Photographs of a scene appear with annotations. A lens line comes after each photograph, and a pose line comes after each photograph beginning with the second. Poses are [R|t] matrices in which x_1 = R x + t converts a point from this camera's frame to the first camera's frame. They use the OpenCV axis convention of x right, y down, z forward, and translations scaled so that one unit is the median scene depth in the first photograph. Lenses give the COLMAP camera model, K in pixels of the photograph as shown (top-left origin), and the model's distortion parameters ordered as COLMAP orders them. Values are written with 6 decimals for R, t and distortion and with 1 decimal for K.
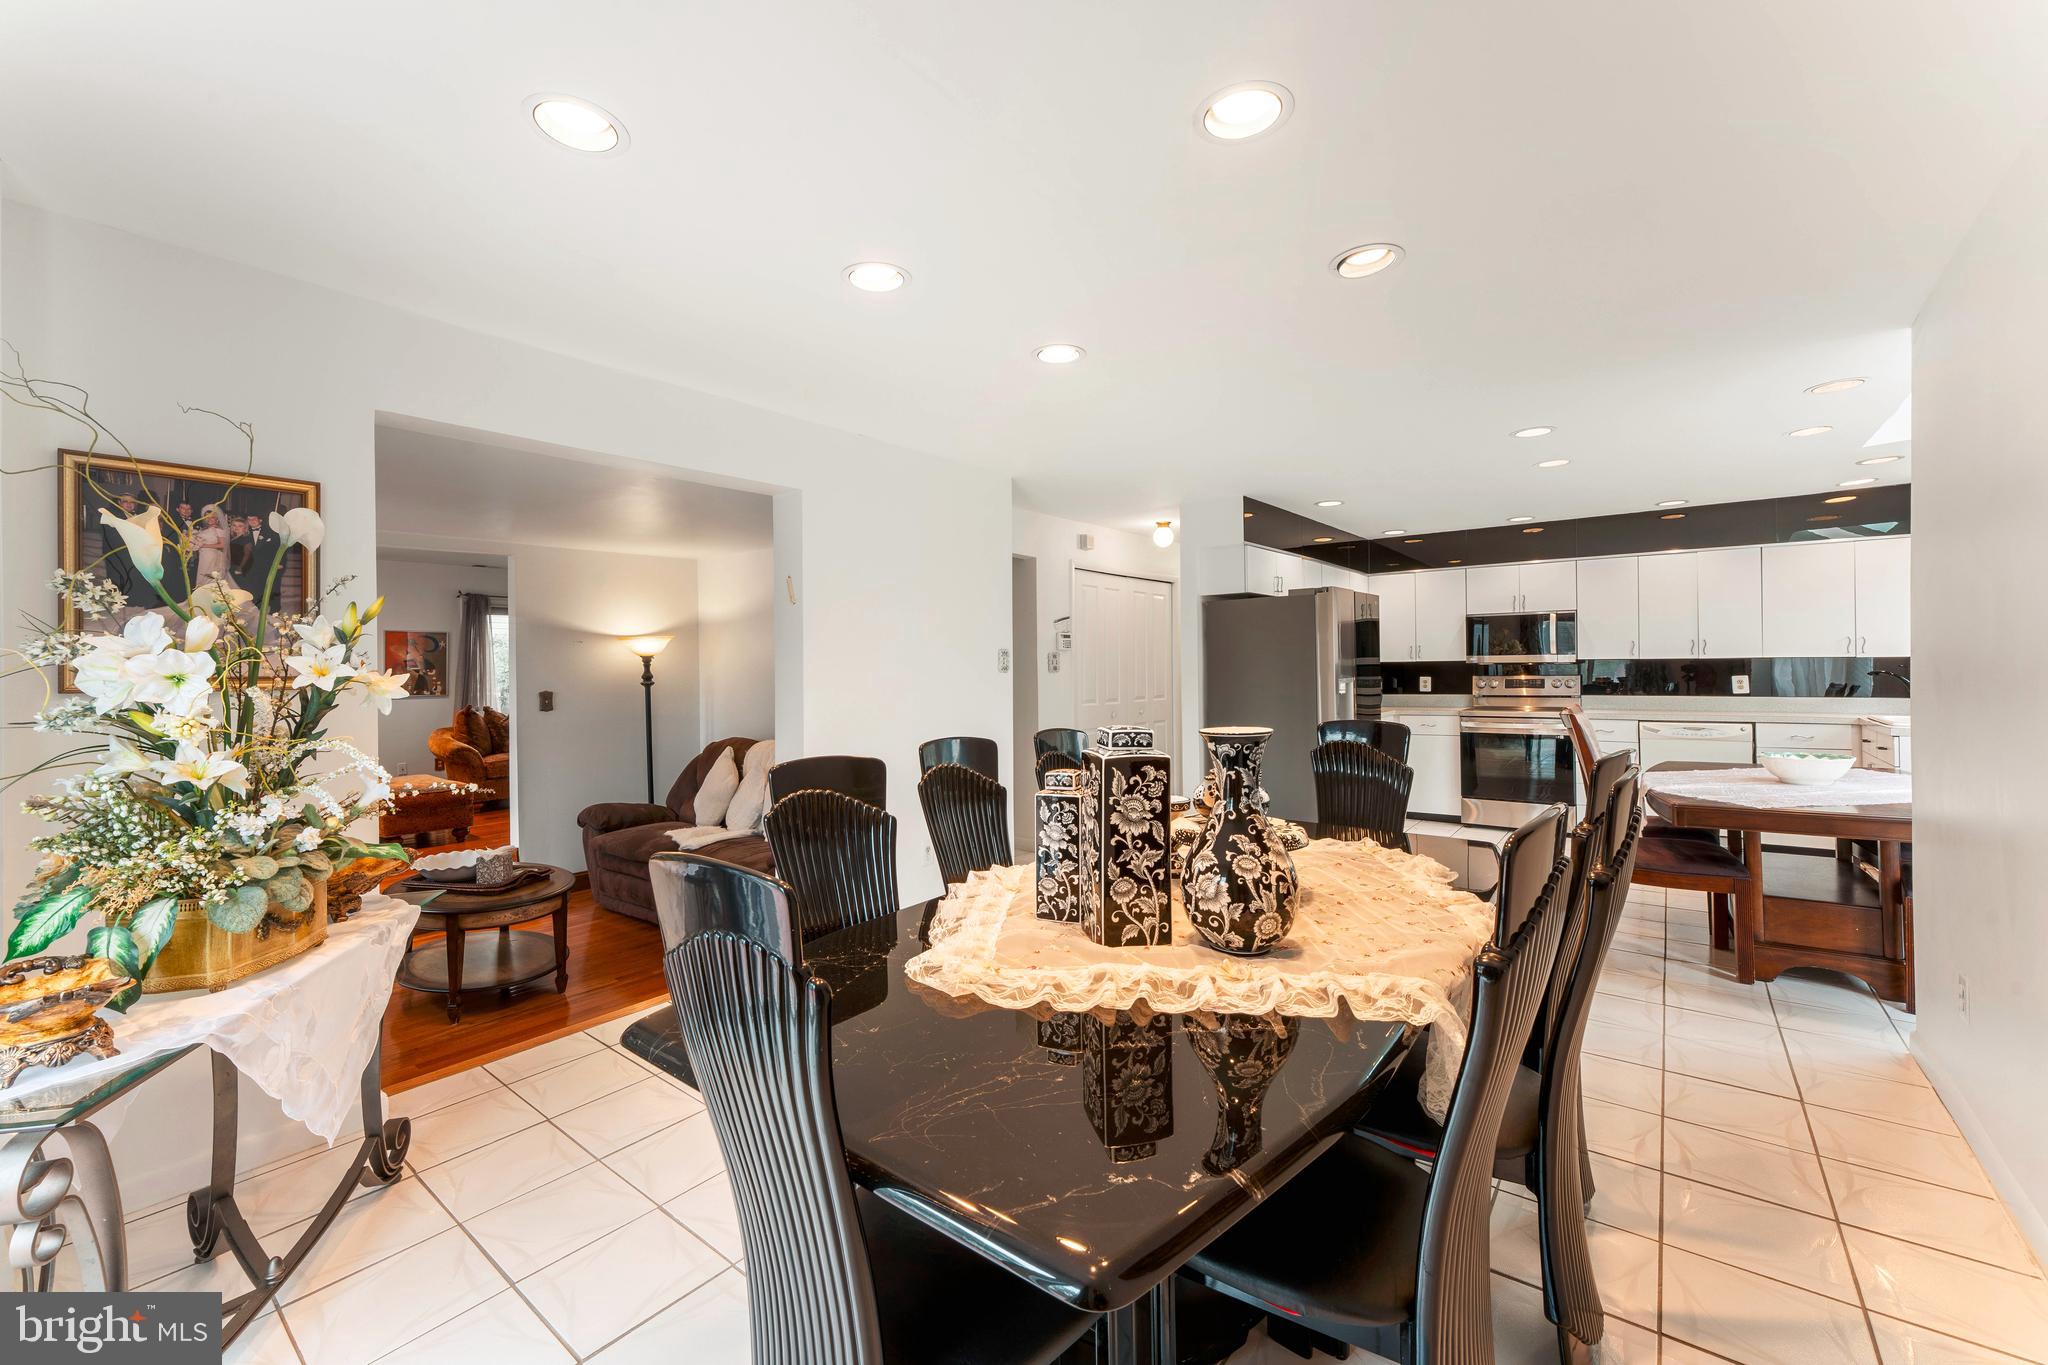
lens RADIAL K [[806.1, 0, 1027.7], [0, 806.1, 660.6], [0, 0, 1]] dist [0.002392, 0.000159]
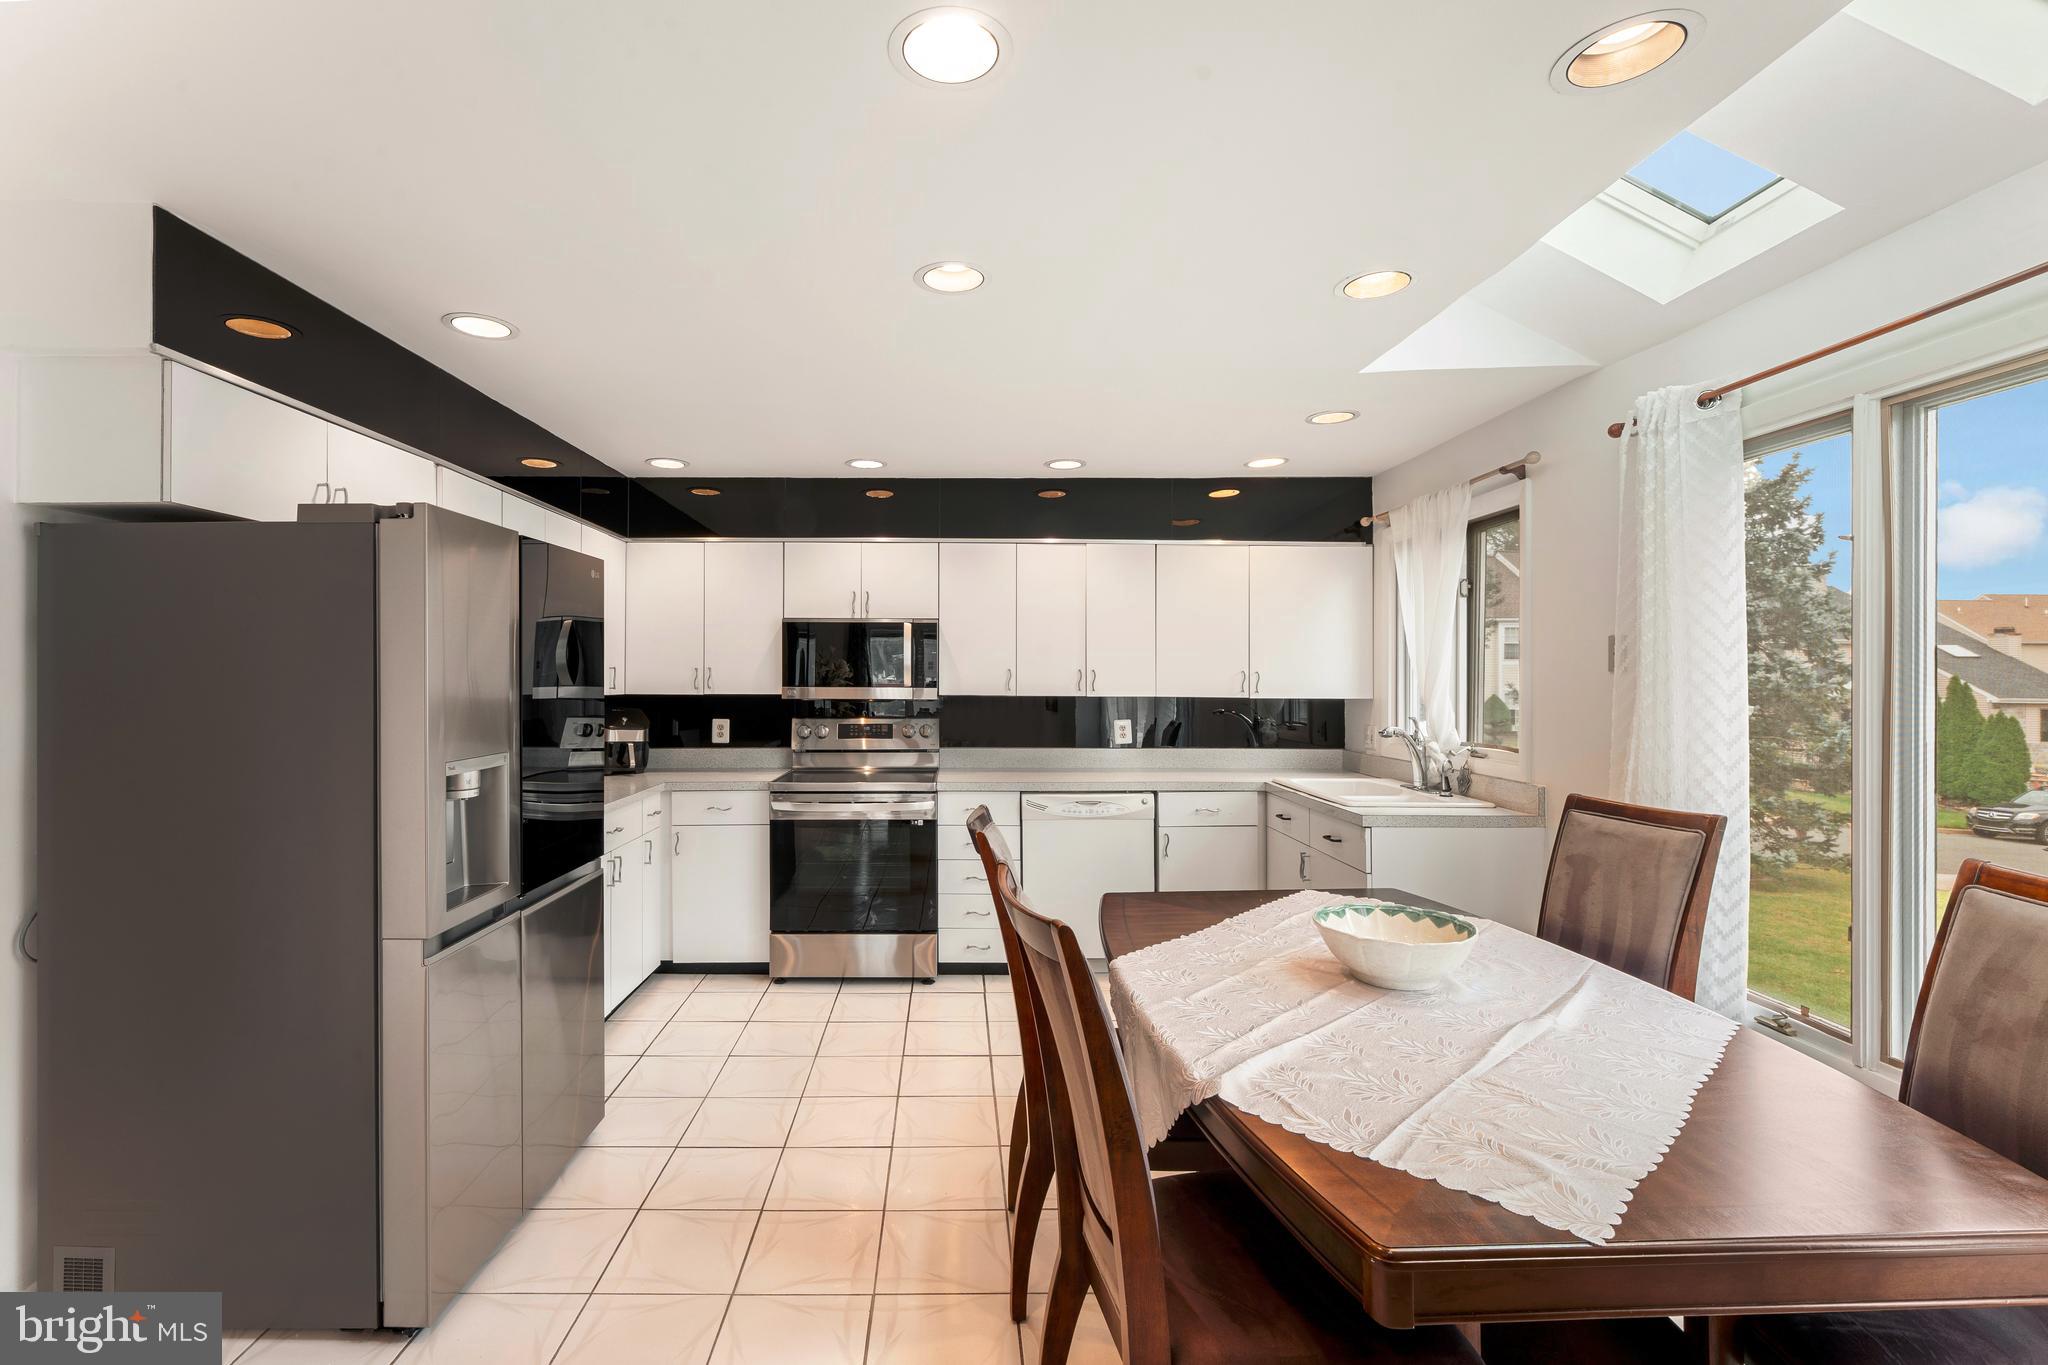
lens RADIAL K [[828.9, 0, 1024.0], [0, 828.9, 682.5], [0, 0, 1]] dist [0.001189, 0.000041]
pose [[0.720777, 0.006919, 0.693133, 0.258055], [-0.013192, 0.999906, 0.003736, -0.014353], [-0.693042, -0.011837, 0.720800, 0.452010]]
